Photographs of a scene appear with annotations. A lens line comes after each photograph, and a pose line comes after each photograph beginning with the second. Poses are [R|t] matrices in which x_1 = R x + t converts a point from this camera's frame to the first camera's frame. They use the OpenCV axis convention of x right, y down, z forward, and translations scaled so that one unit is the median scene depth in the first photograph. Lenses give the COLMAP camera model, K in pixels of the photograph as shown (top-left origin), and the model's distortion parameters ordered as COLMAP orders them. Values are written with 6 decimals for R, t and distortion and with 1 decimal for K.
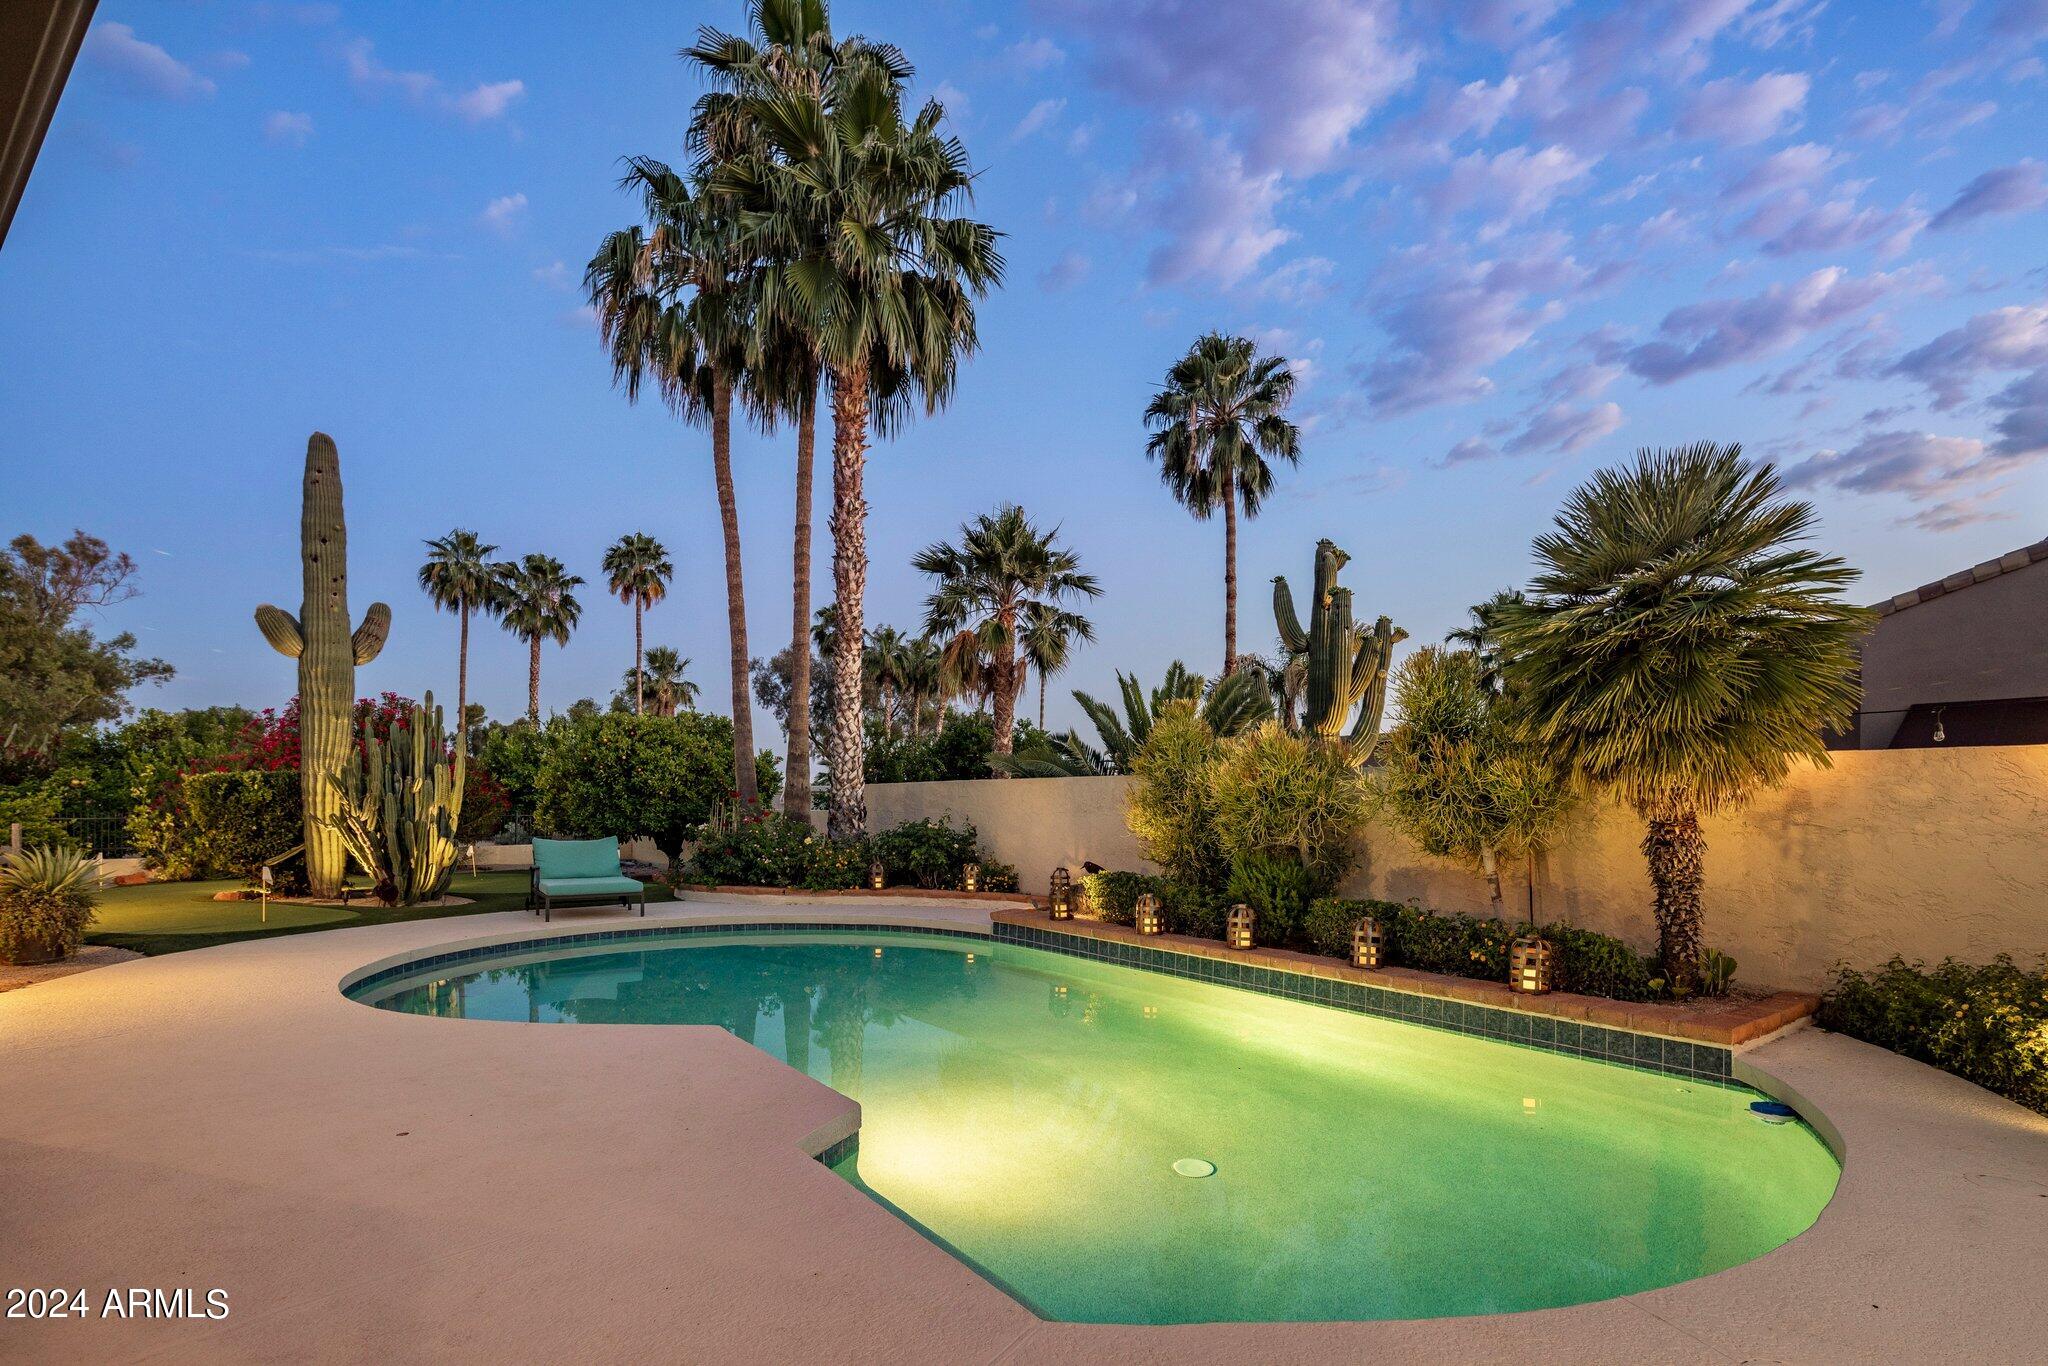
lens RADIAL K [[985.8, 0, 1015.7], [0, 985.8, 803.7], [0, 0, 1]] dist [0.002268, 0.000063]
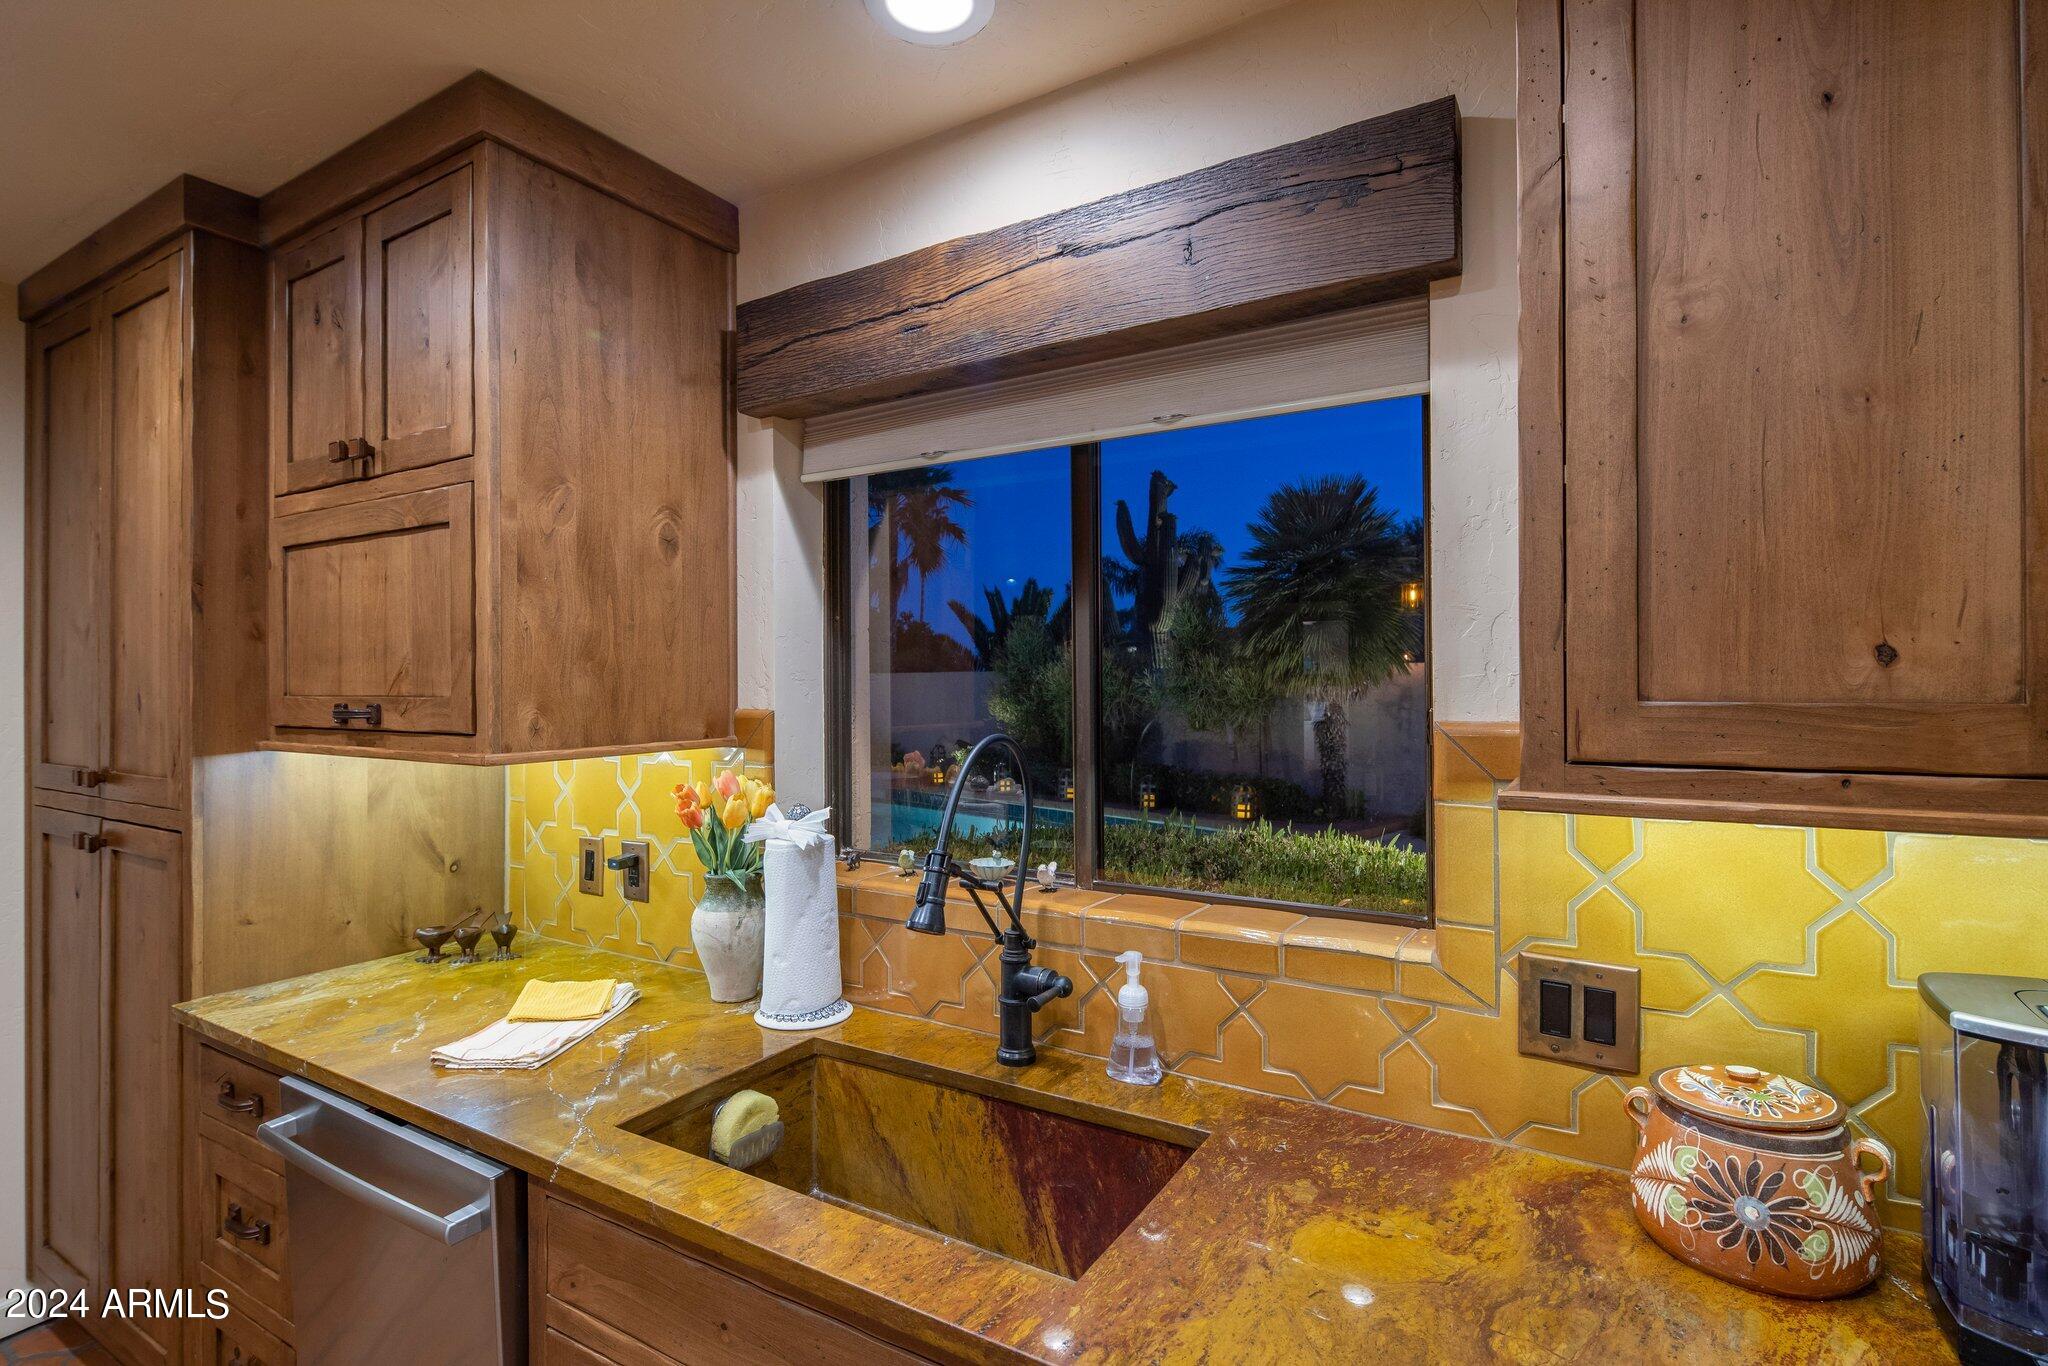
lens RADIAL K [[972.9, 0, 1024.0], [0, 972.9, 683.0], [0, 0, 1]] dist [0.000877, -0.000895]
pose [[0.991556, -0.005652, 0.129559, -0.007313], [0.005778, 0.999983, -0.000596, -0.013476], [-0.129553, 0.001340, 0.991572, -0.267771]]
